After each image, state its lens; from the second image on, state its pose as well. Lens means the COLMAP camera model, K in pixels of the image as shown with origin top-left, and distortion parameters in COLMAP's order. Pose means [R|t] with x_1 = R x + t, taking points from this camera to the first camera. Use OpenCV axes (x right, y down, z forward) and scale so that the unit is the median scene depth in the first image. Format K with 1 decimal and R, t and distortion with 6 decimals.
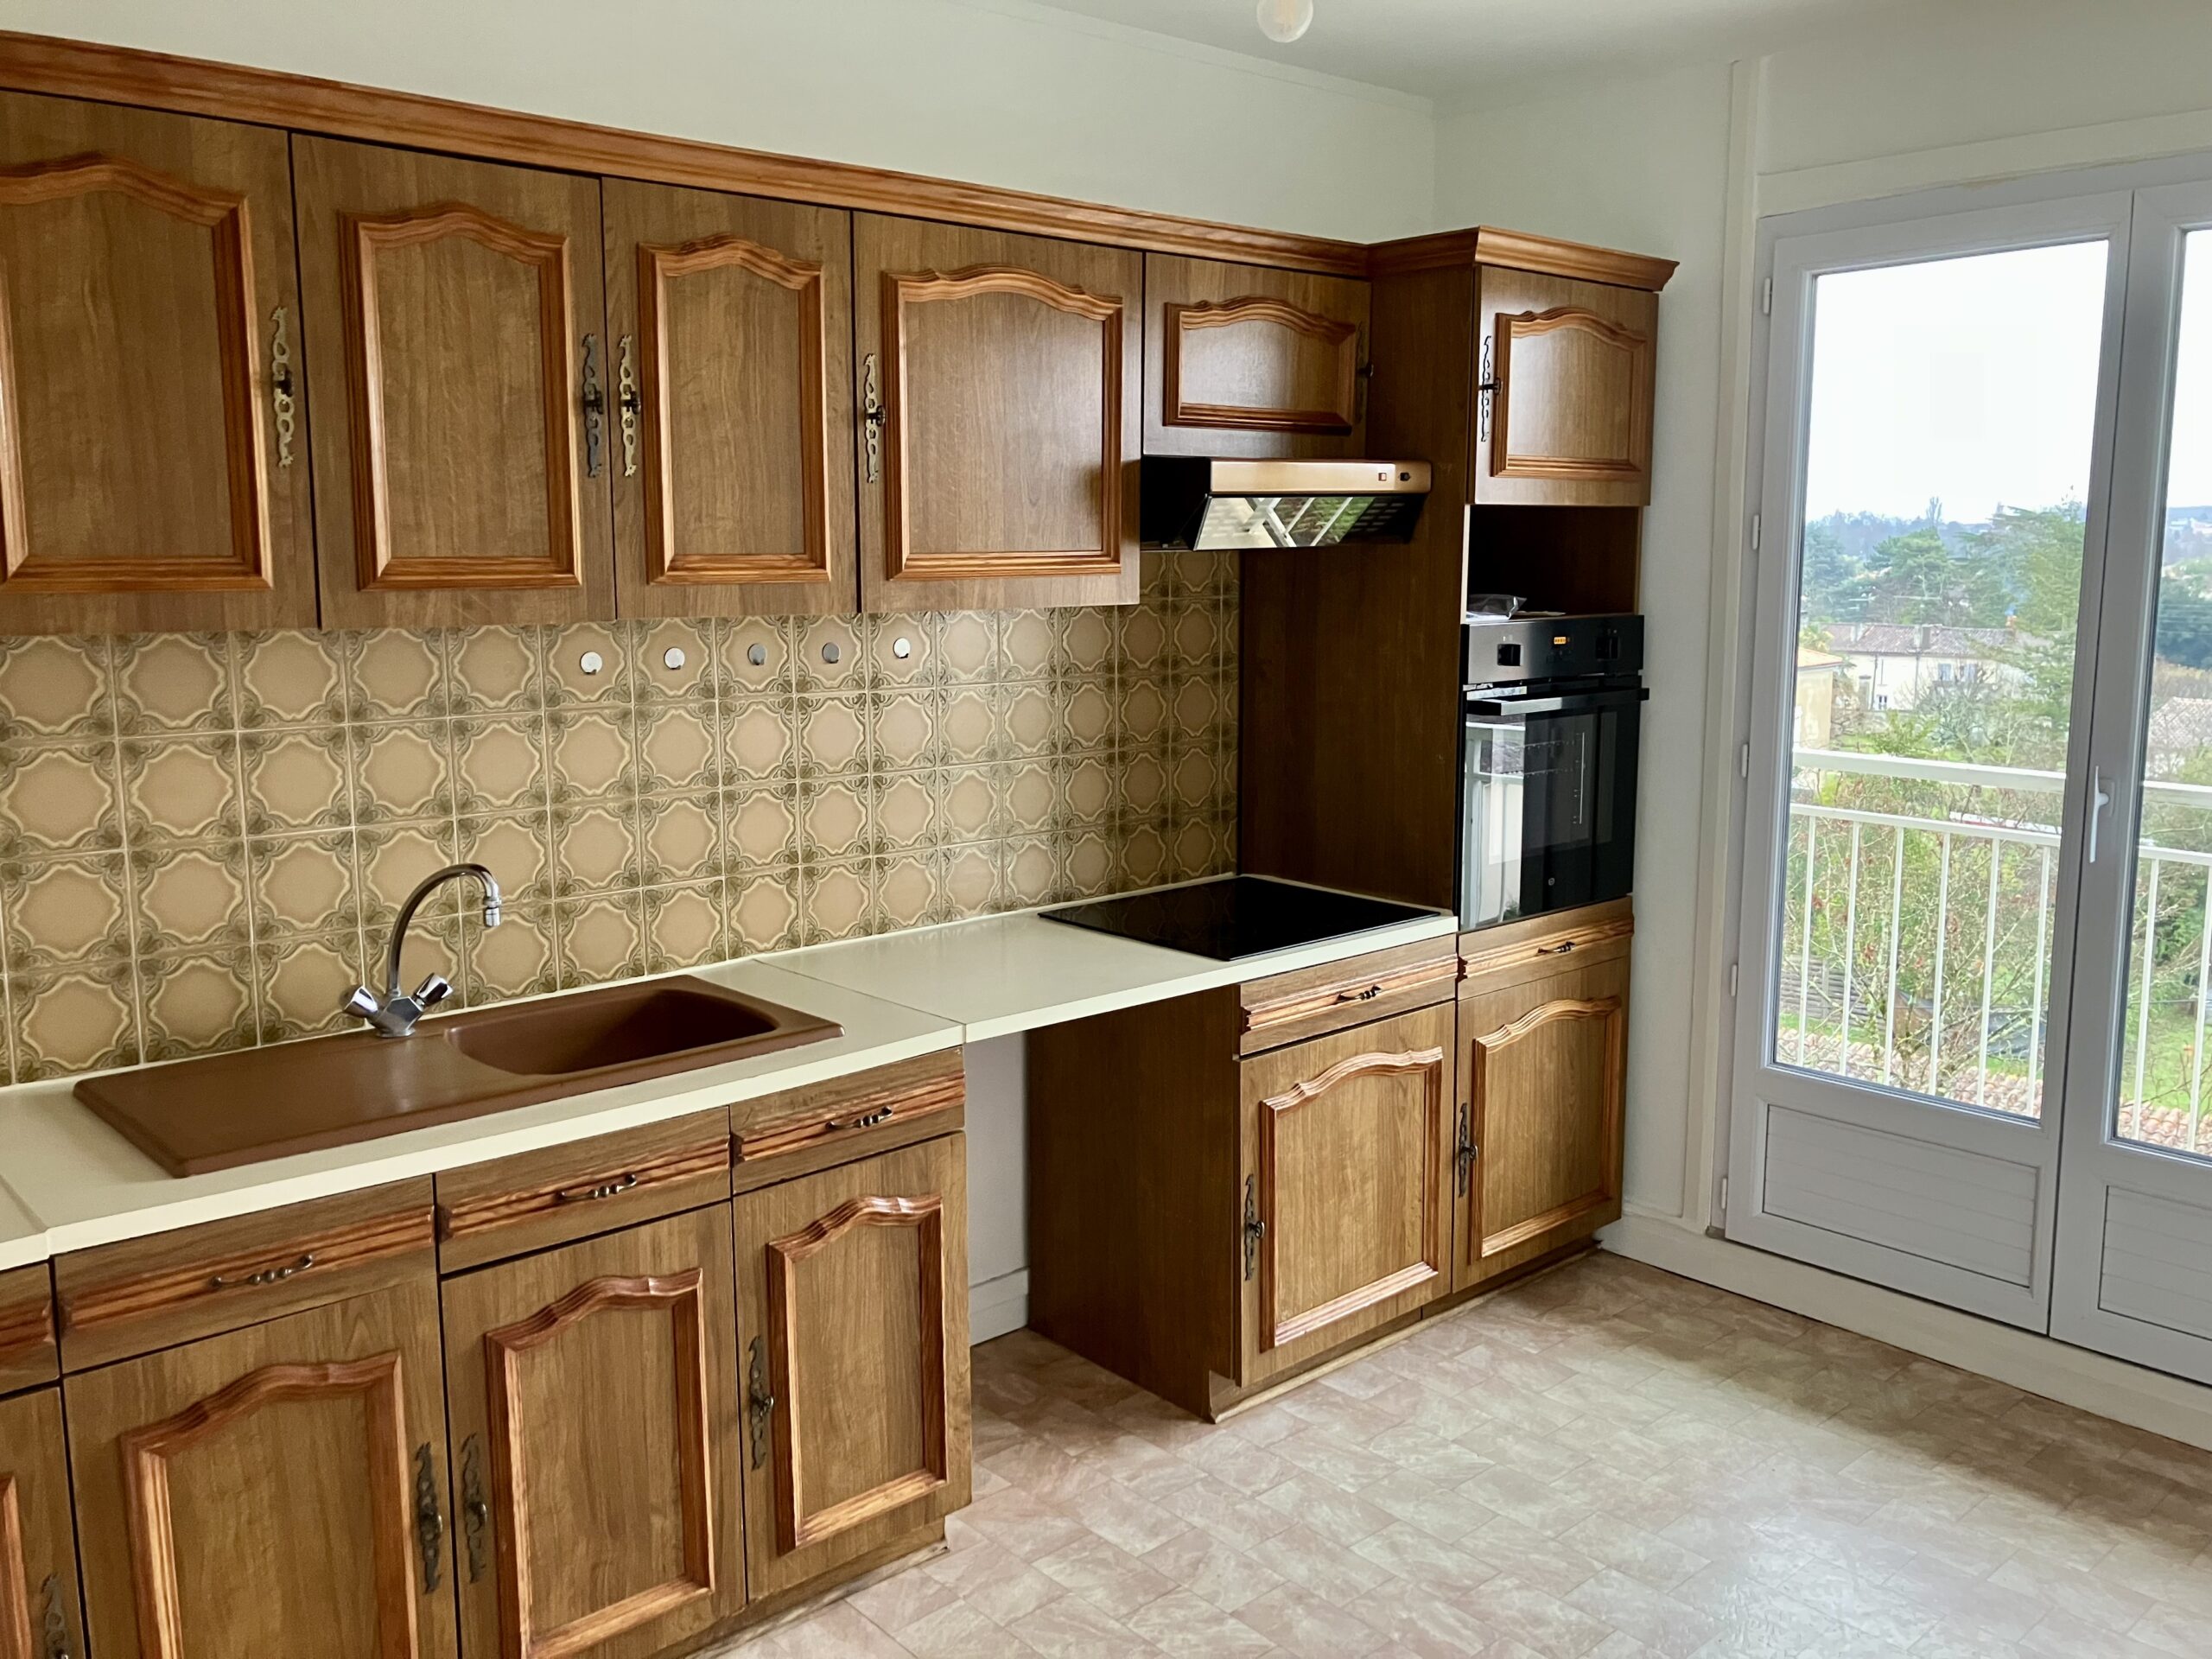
lens RADIAL K [[1804.4, 0, 1111.7], [0, 1804.4, 822.8], [0, 0, 1]] dist [0.038206, -0.047294]
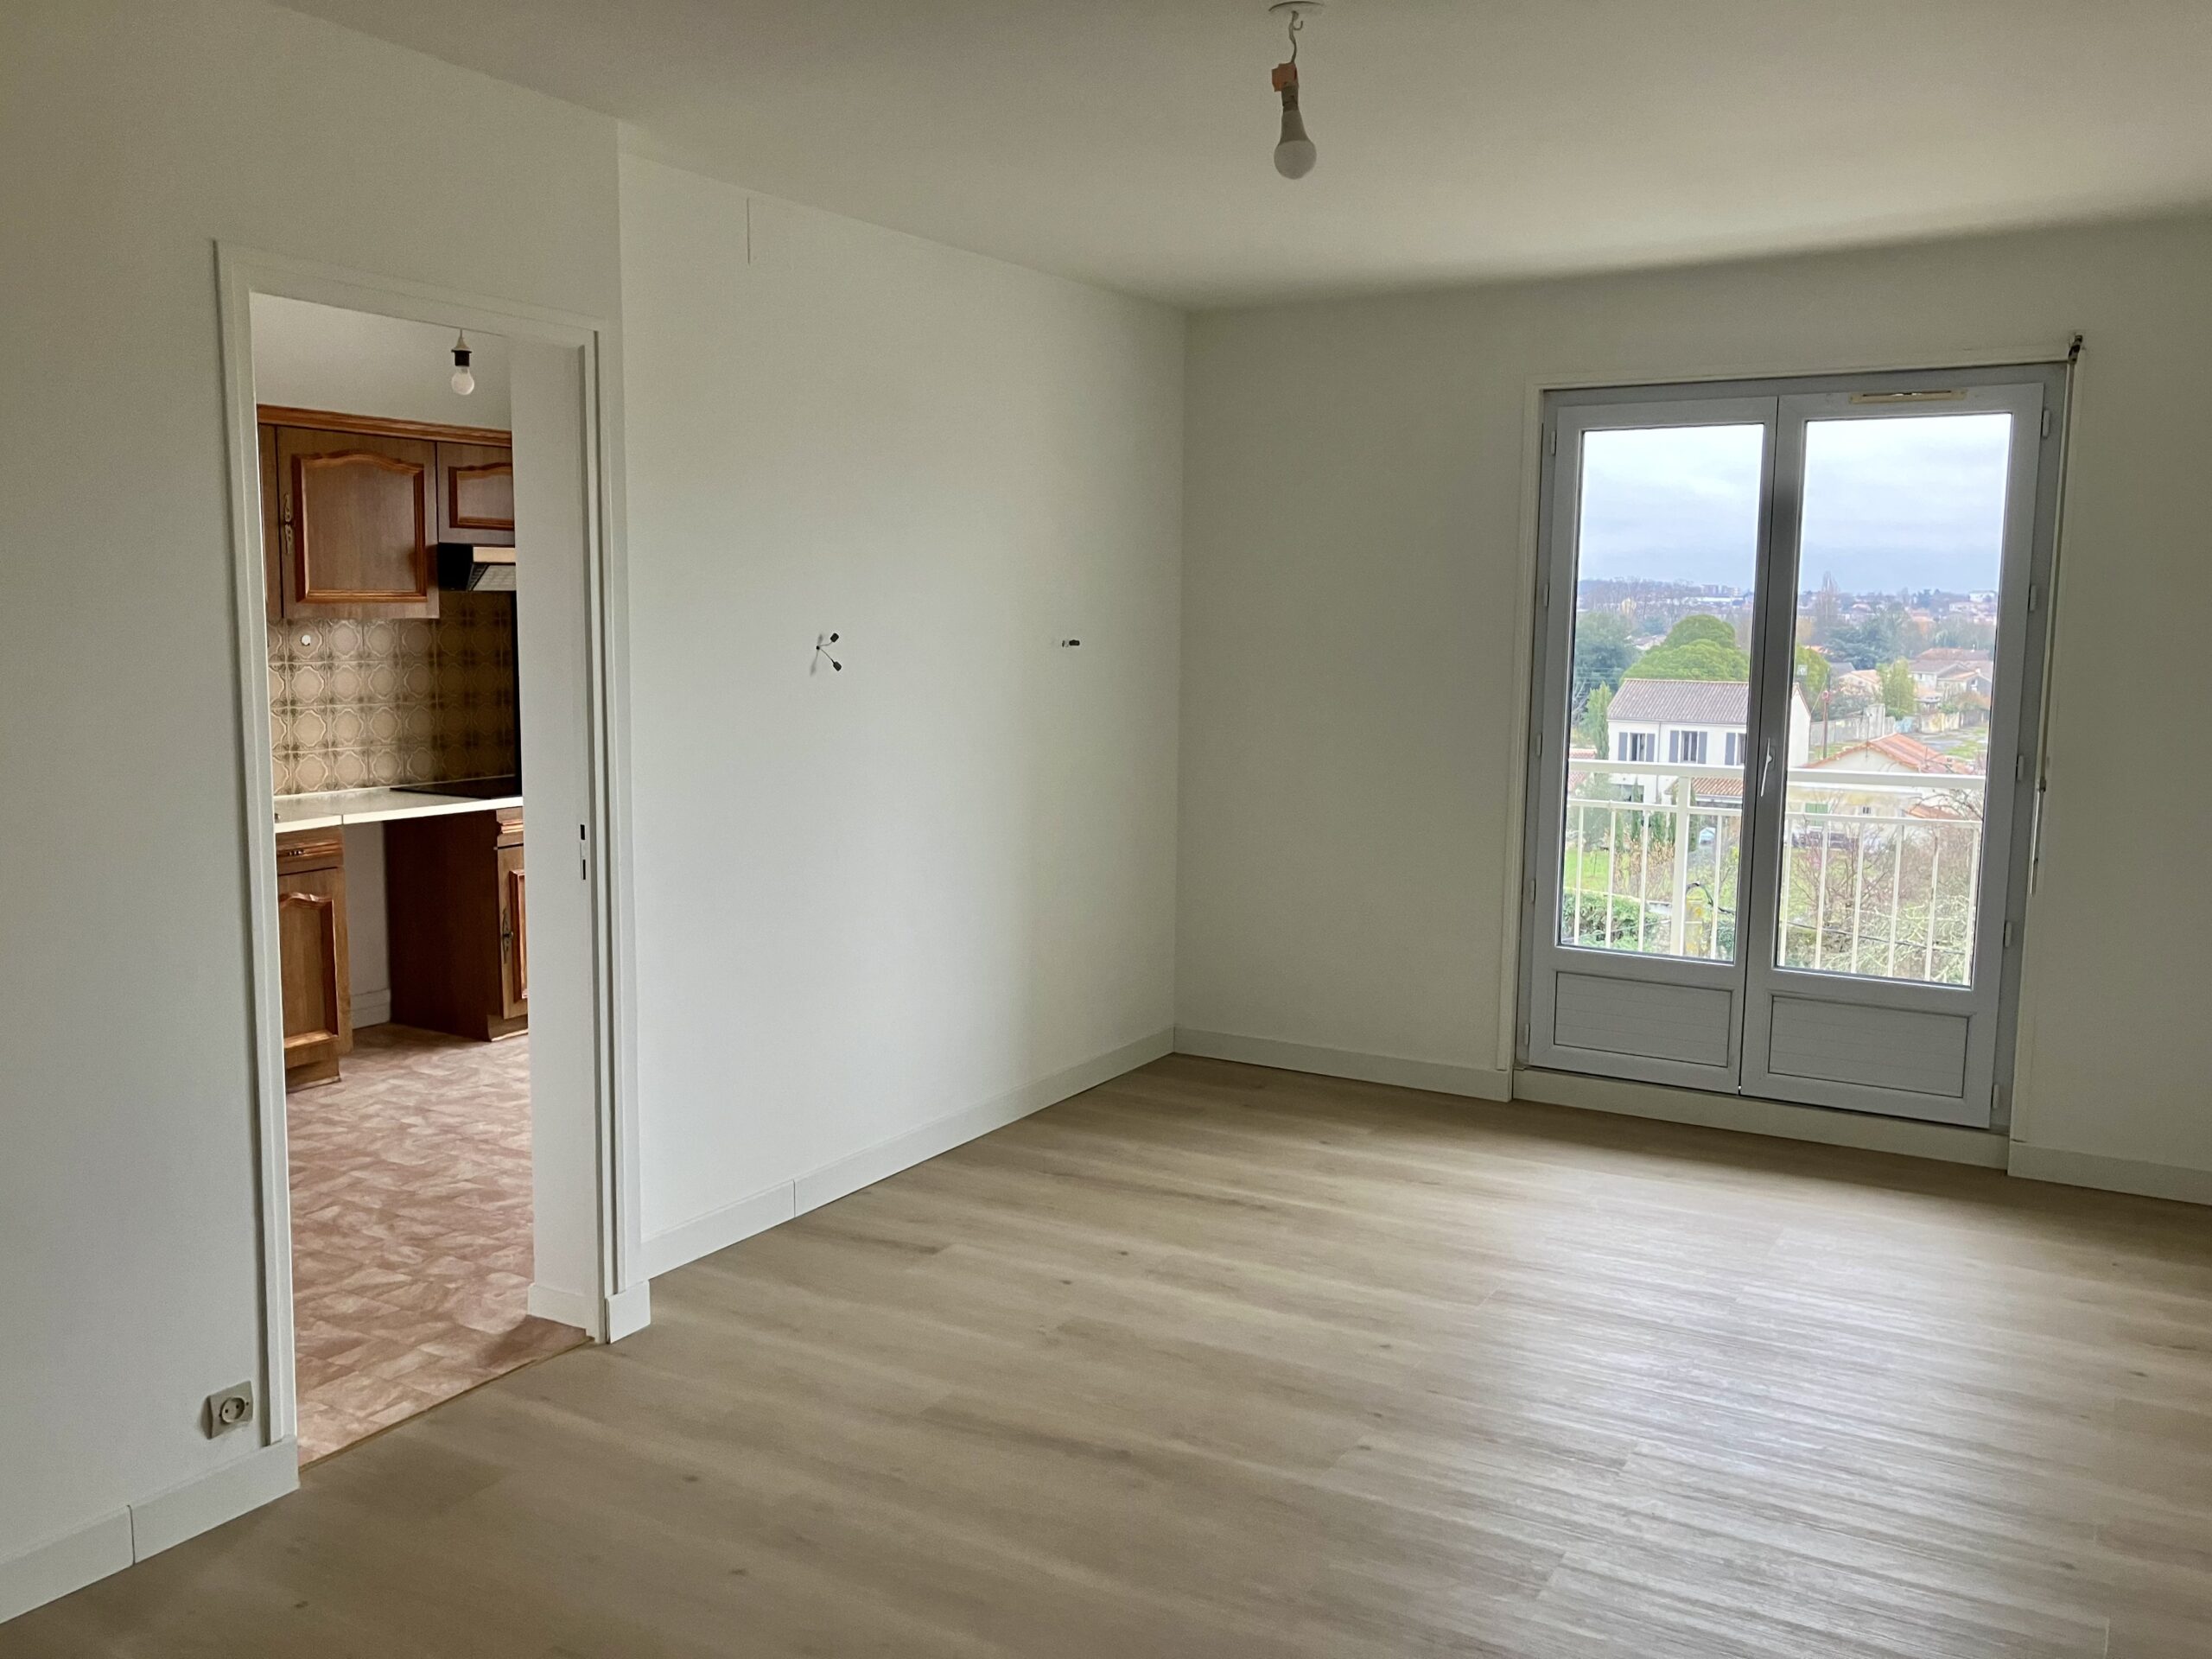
lens RADIAL K [[1804.4, 0, 1115.1], [0, 1804.4, 829.8], [0, 0, 1]] dist [0.038206, -0.047294]
pose [[0.953305, -0.020015, 0.301345, 0.116650], [0.026098, 0.999529, -0.016173, 0.157626], [-0.300879, 0.023282, 0.953378, -1.080627]]
